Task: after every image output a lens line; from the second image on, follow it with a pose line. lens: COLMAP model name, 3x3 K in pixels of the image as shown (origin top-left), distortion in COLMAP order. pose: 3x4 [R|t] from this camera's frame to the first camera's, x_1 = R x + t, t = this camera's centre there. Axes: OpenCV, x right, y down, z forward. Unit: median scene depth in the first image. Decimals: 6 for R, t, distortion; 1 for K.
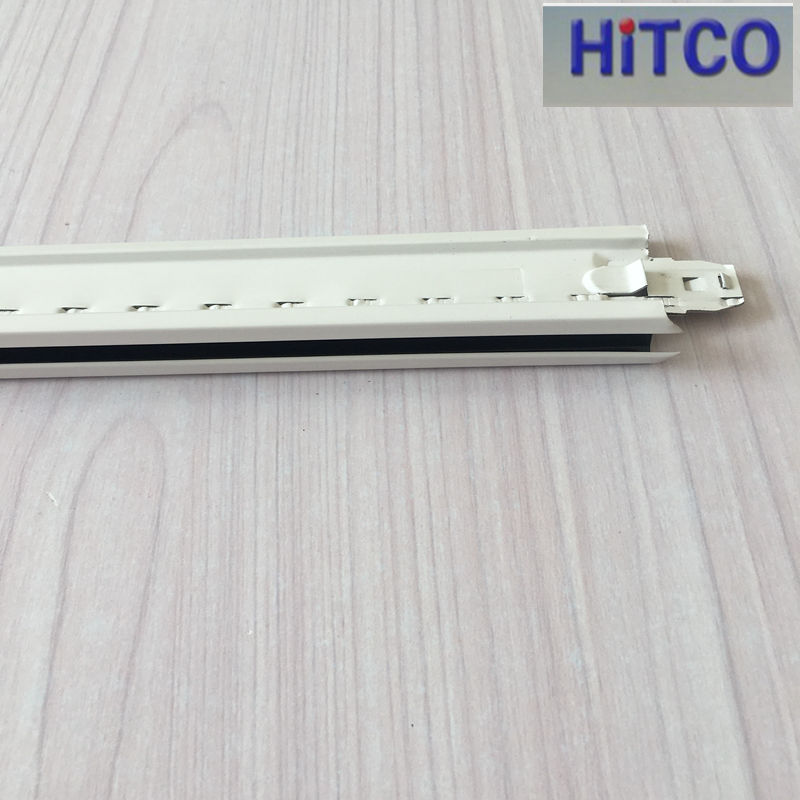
lens RADIAL K [[934.7, 0, 404.4], [0, 934.7, 395.0], [0, 0, 1]] dist [0.078490, -0.138984]
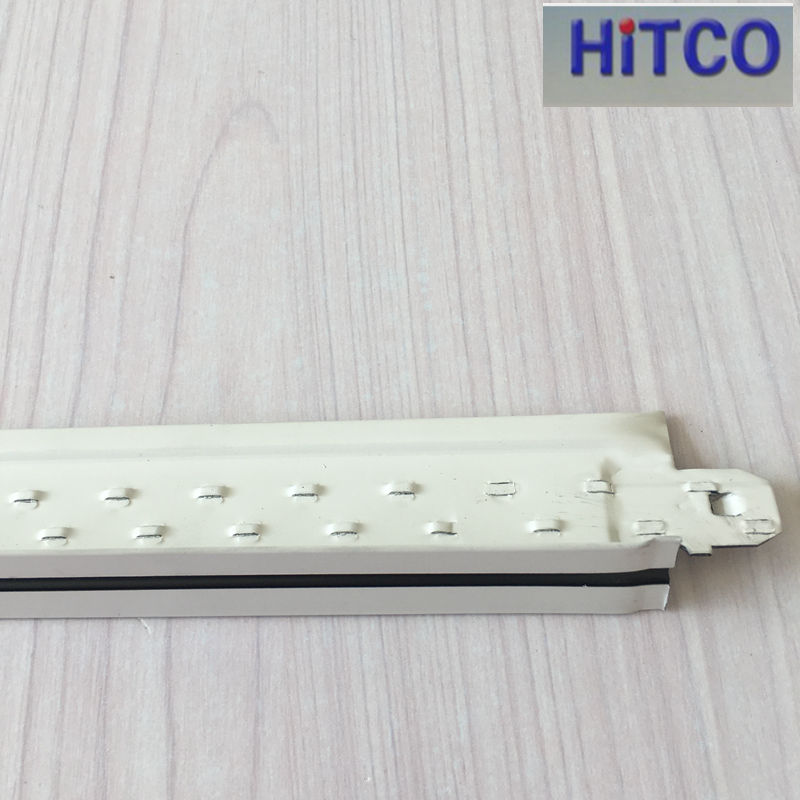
lens RADIAL K [[934.7, 0, 404.4], [0, 934.7, 395.0], [0, 0, 1]] dist [0.078490, -0.138984]
pose [[0.998057, -0.052957, -0.032818, -0.068636], [0.058889, 0.973839, 0.219476, -0.320969], [0.020337, -0.220982, 0.975066, 0.127272]]
